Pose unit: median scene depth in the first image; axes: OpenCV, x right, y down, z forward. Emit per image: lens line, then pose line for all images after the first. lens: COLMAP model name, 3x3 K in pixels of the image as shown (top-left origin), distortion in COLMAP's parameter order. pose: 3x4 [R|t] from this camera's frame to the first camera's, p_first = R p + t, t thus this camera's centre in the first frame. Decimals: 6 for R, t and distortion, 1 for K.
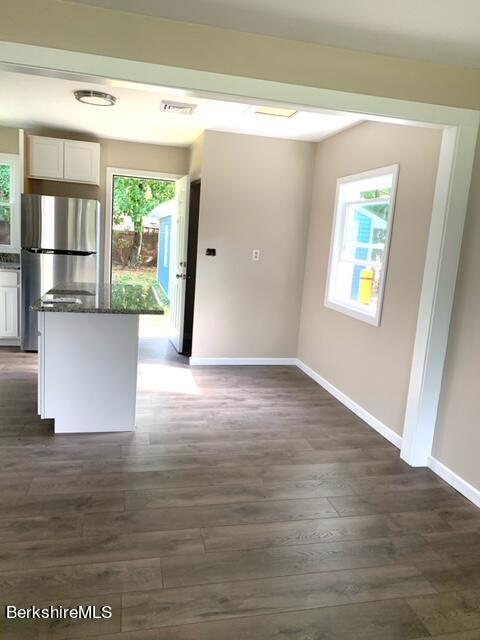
lens RADIAL K [[502.6, 0, 240.0], [0, 502.6, 320.0], [0, 0, 1]] dist [0.026660, -0.009208]
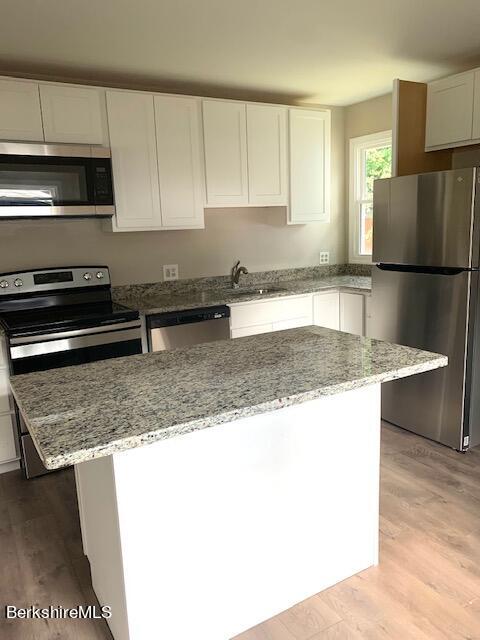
lens RADIAL K [[502.6, 0, 240.0], [0, 502.6, 320.0], [0, 0, 1]] dist [0.026660, -0.009208]
pose [[0.317811, 0.106341, -0.942172, 0.243807], [-0.102216, 0.991742, 0.077456, -0.165827], [0.942628, 0.071688, 0.326056, 1.028289]]
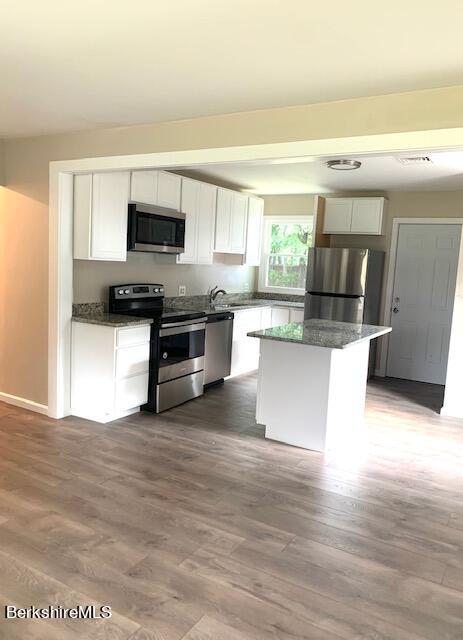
lens RADIAL K [[501.2, 0, 231.5], [0, 501.2, 320.0], [0, 0, 1]] dist [0.045947, -0.004812]
pose [[0.724655, 0.055311, -0.686888, 0.444653], [-0.118636, 0.991905, -0.045287, 0.004662], [0.678823, 0.114307, 0.725351, 0.024370]]
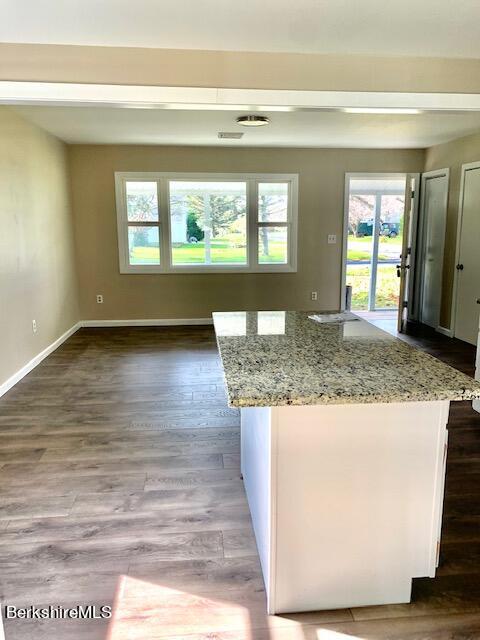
lens RADIAL K [[496.0, 0, 240.0], [0, 496.0, 320.0], [0, 0, 1]] dist [0.056463, -0.001782]
pose [[-0.989072, -0.087936, 0.118342, -0.320618], [-0.040529, 0.933903, 0.355221, -0.336851], [-0.141756, 0.346543, -0.927261, 1.893722]]
